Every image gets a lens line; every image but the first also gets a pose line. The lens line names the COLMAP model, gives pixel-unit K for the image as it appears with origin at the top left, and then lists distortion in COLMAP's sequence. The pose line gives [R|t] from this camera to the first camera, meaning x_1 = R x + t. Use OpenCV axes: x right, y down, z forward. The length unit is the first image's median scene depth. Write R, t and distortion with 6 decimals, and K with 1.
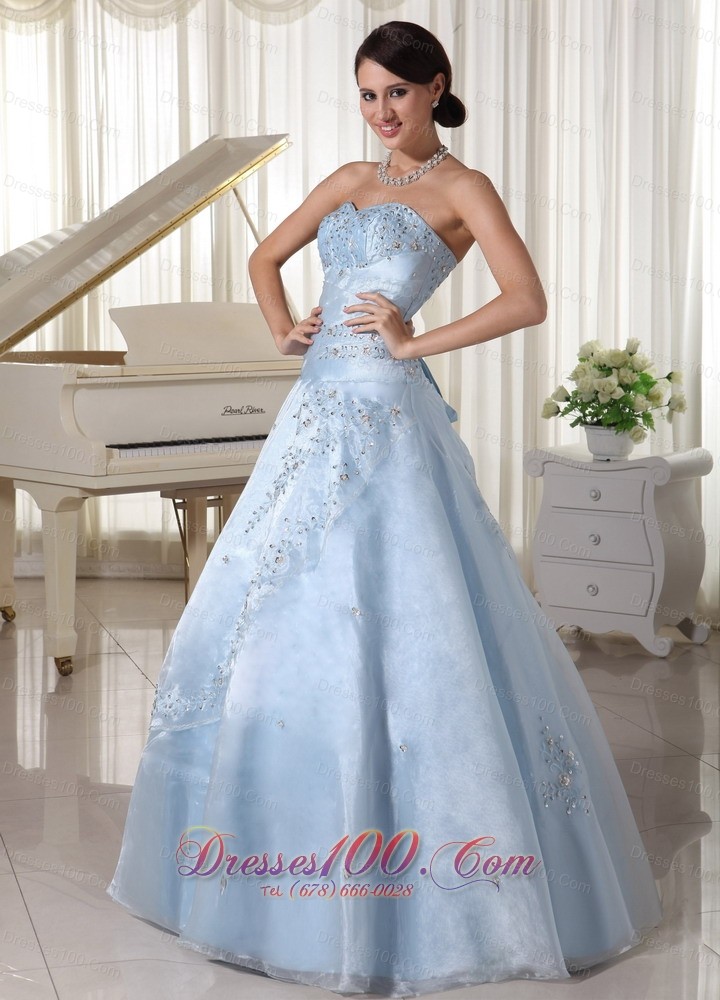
lens RADIAL K [[2224.2, 0, 281.2], [0, 2224.2, 469.6], [0, 0, 1]] dist [-0.022464, 0.379726]
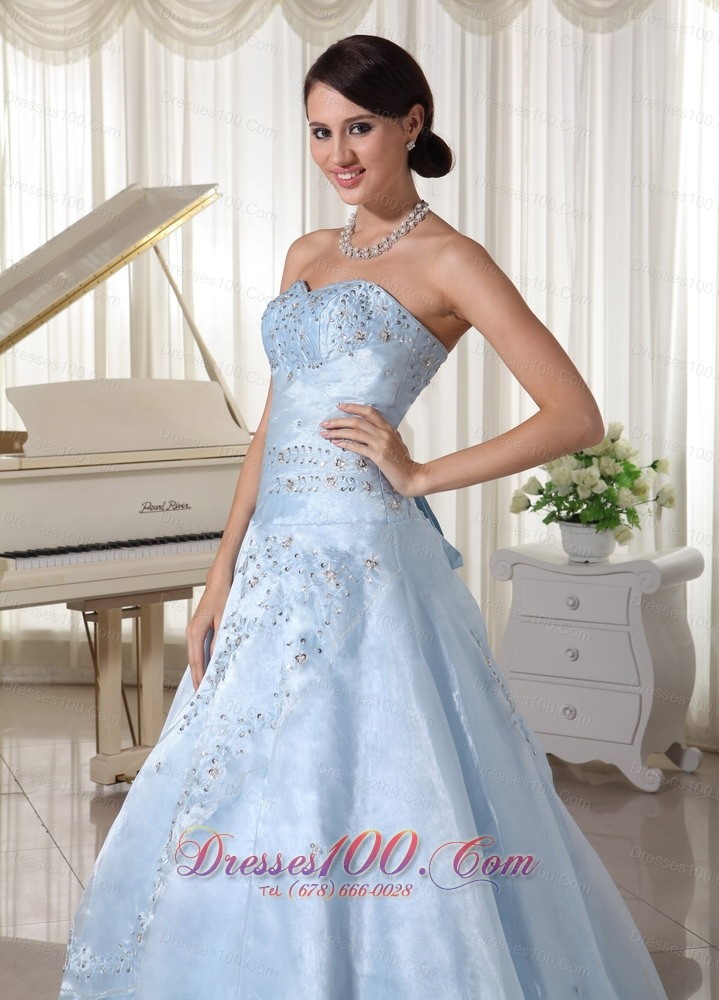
lens RADIAL K [[1982.3, 0, 346.0], [0, 1982.3, 455.6], [0, 0, 1]] dist [0.060817, 0.095725]
pose [[0.997321, 0.000191, 0.073142, -0.003471], [0.000944, 0.999880, -0.015487, -0.034063], [-0.073137, 0.015515, 0.997201, 0.233597]]
